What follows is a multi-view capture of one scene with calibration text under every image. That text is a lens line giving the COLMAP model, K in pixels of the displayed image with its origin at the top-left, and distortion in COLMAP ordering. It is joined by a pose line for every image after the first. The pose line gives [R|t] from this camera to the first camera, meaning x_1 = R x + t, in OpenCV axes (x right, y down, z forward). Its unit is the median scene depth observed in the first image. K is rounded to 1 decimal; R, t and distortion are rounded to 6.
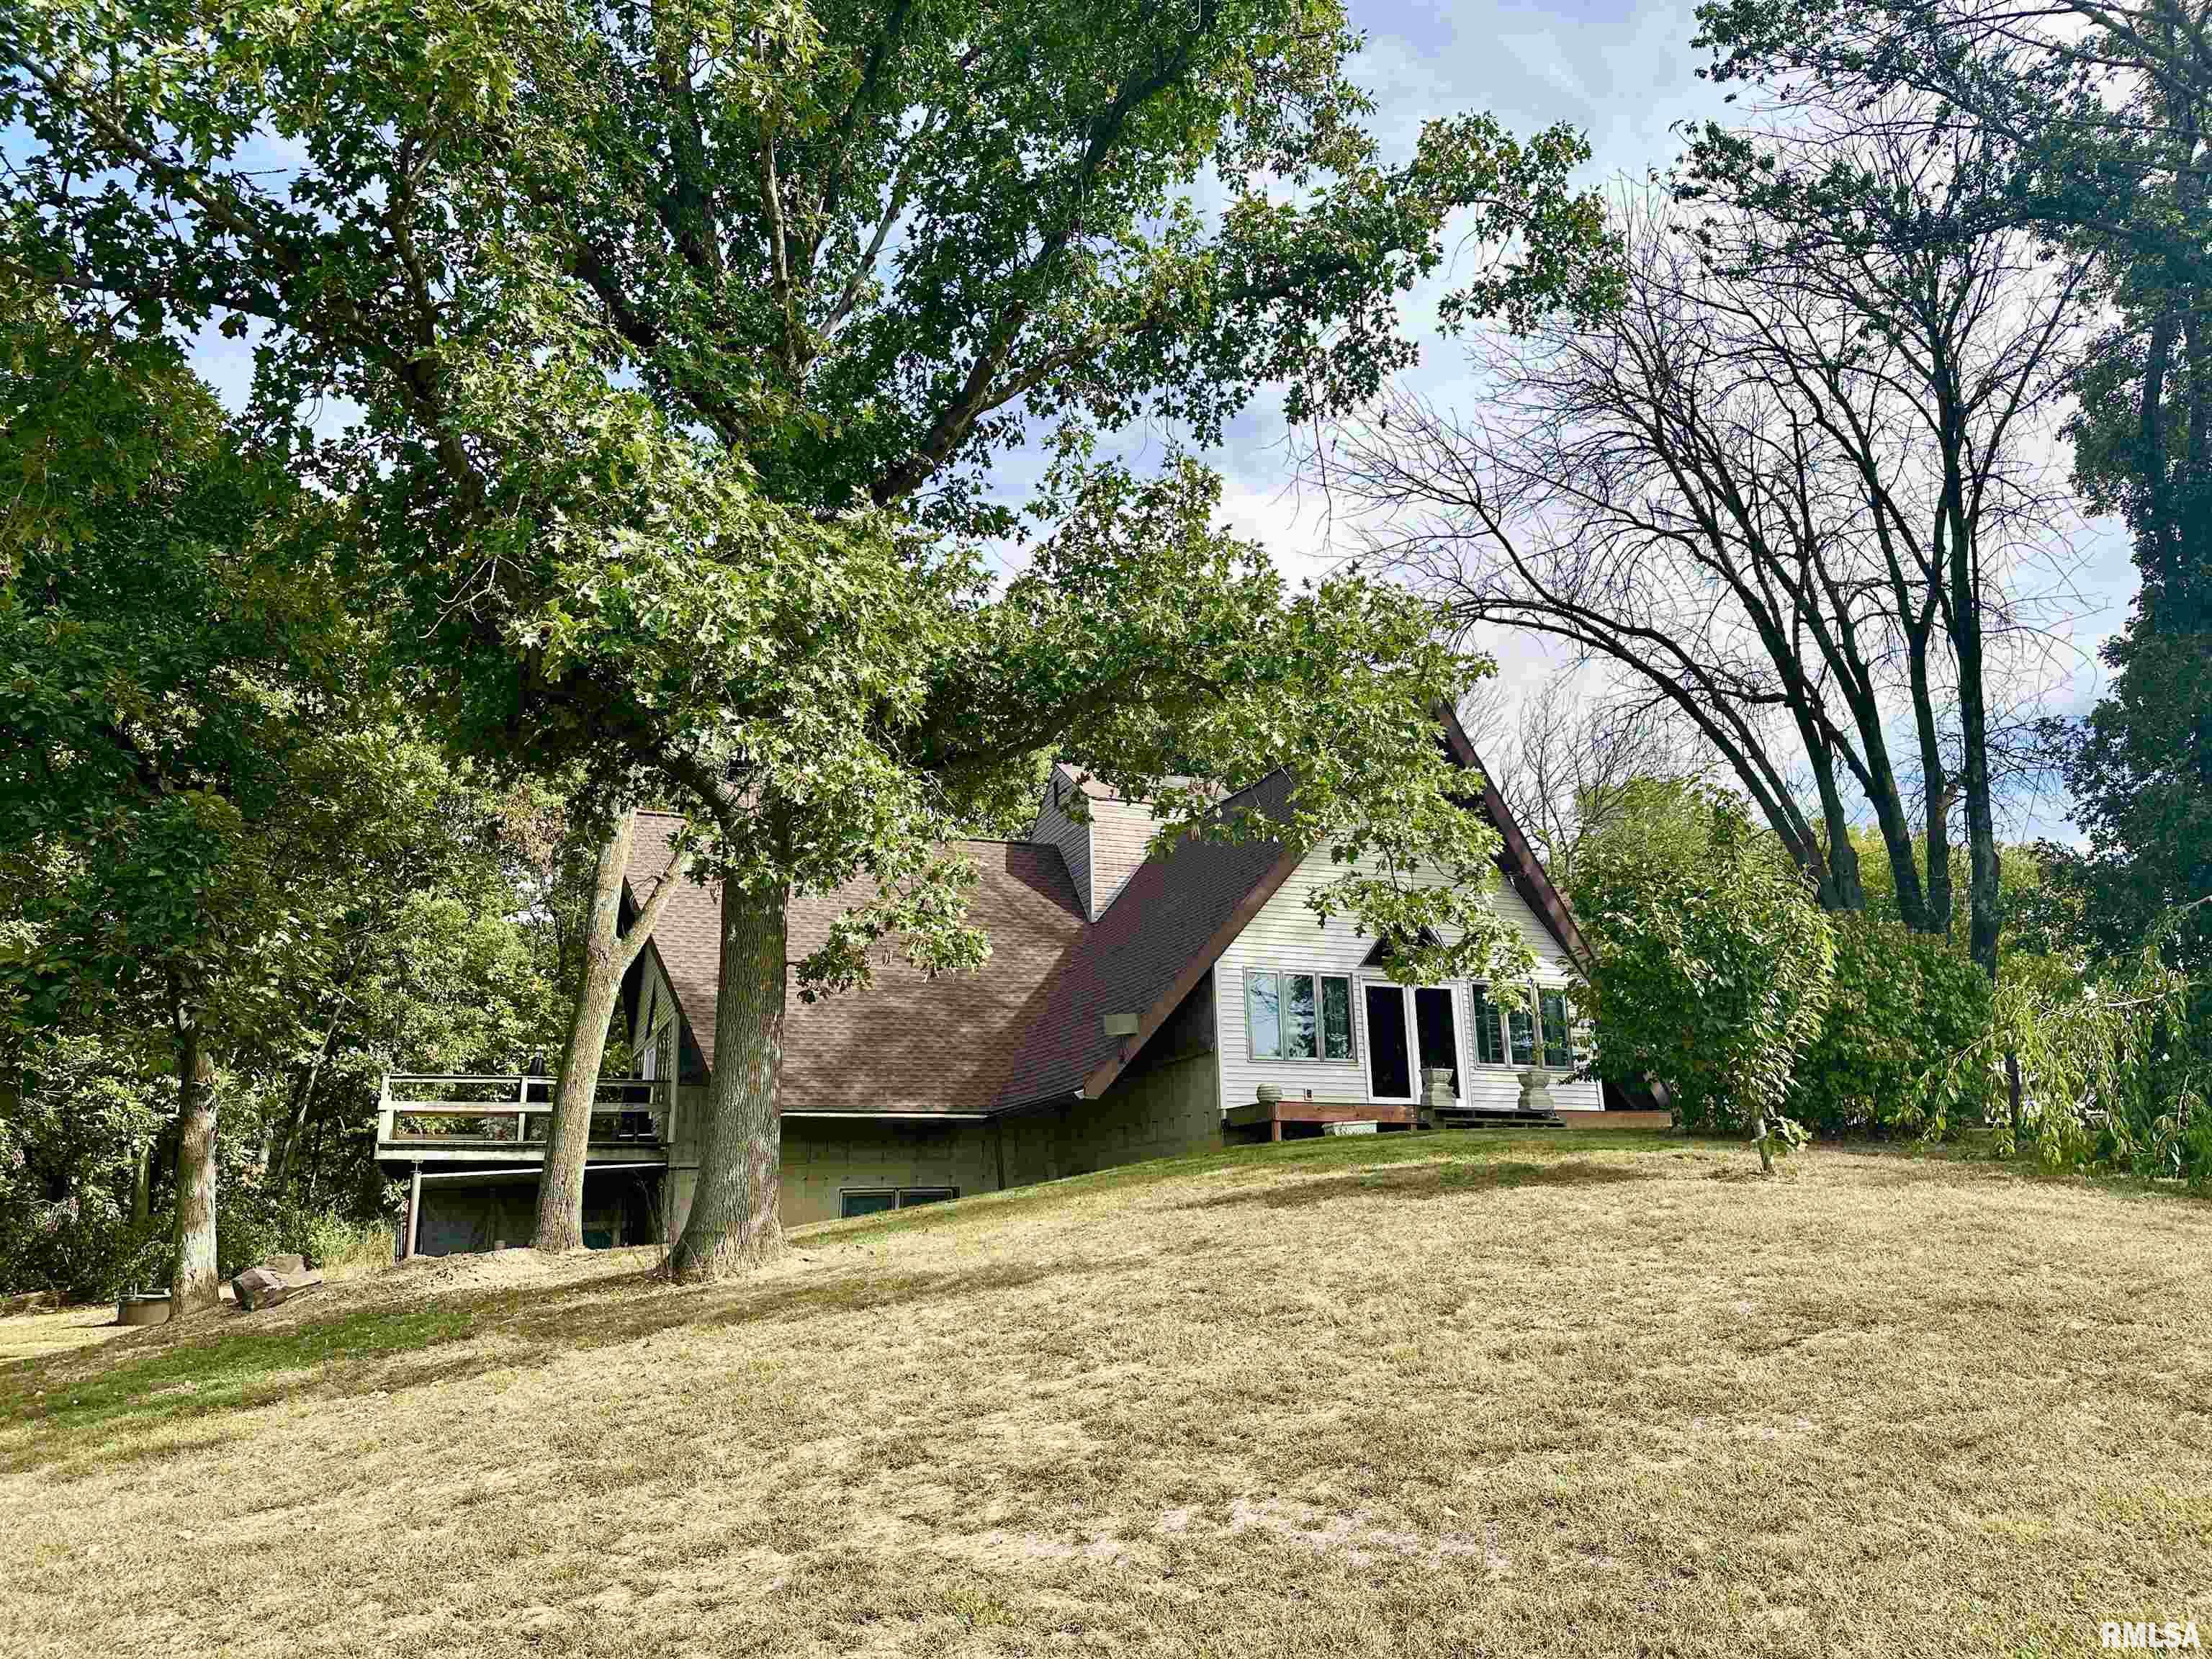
lens RADIAL K [[1524.5, 0, 1106.0], [0, 1524.5, 829.5], [0, 0, 1]] dist [0.028745, -0.000325]
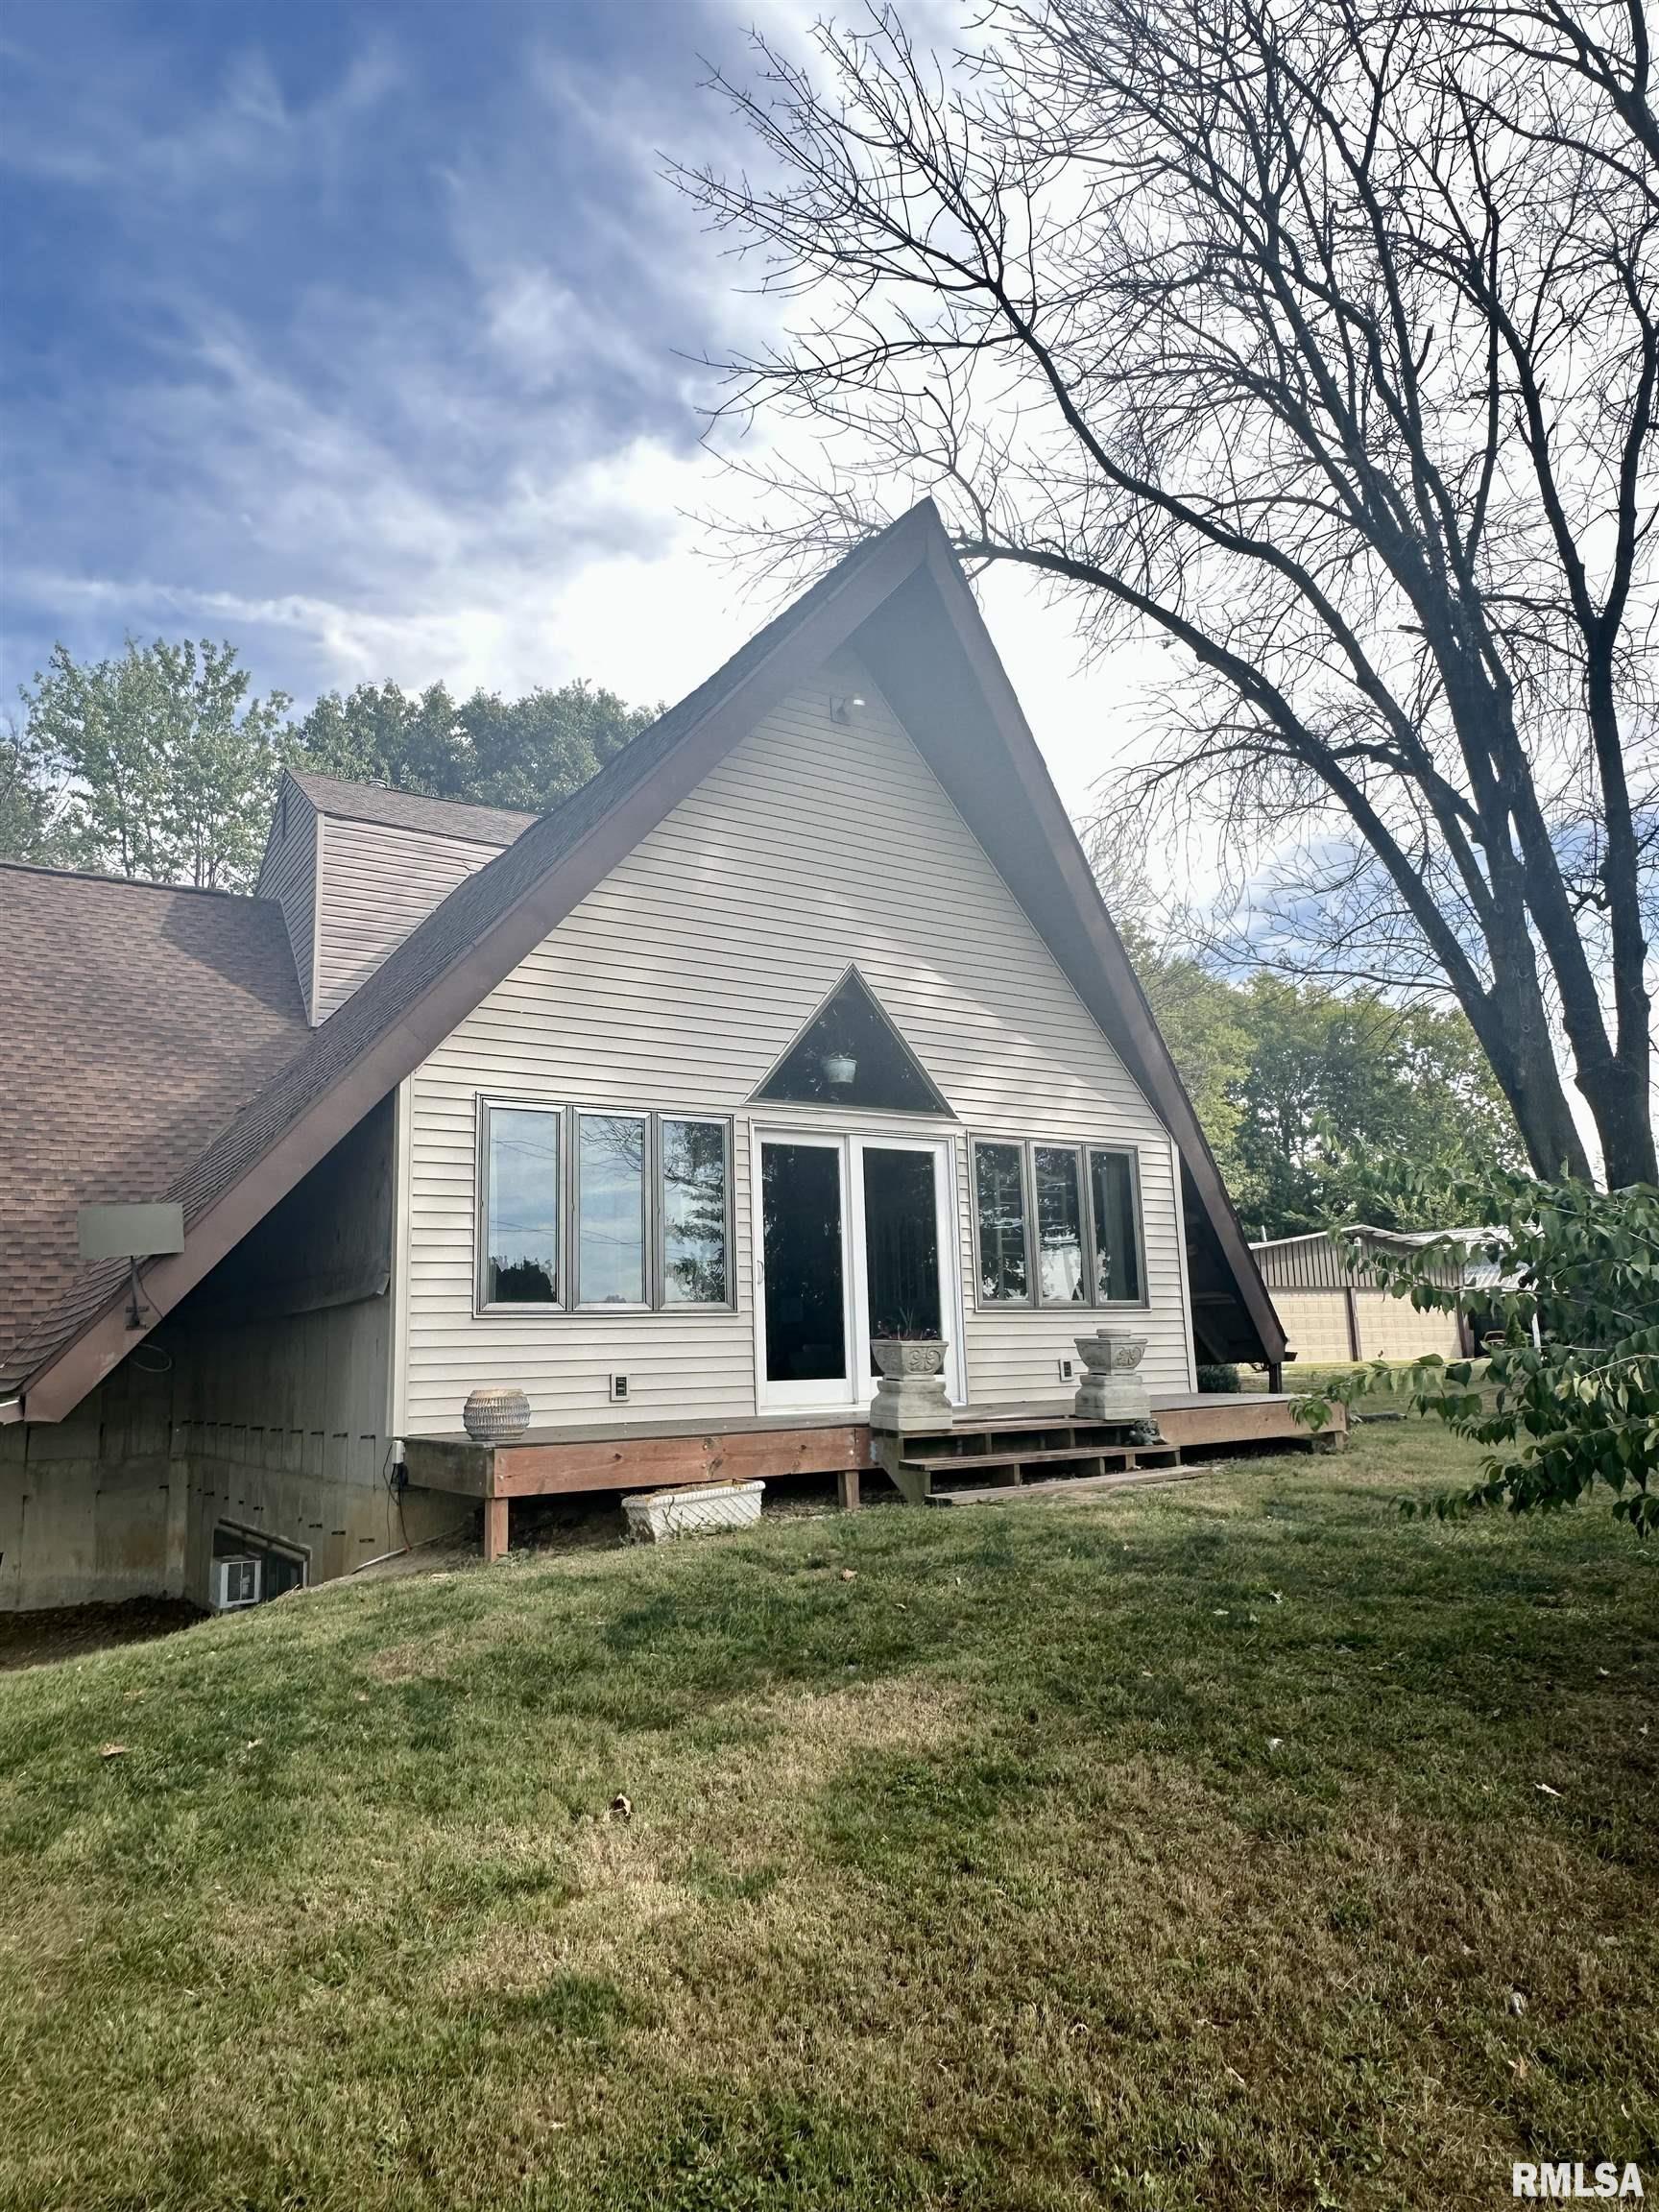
lens RADIAL K [[1426.8, 0, 829.5], [0, 1426.8, 1106.0], [0, 0, 1]] dist [0.001281, 0.000236]
pose [[0.981937, 0.019789, 0.188173, 0.113511], [-0.034339, 0.996638, 0.074383, 0.060792], [-0.186069, -0.079501, 0.979315, 0.595514]]
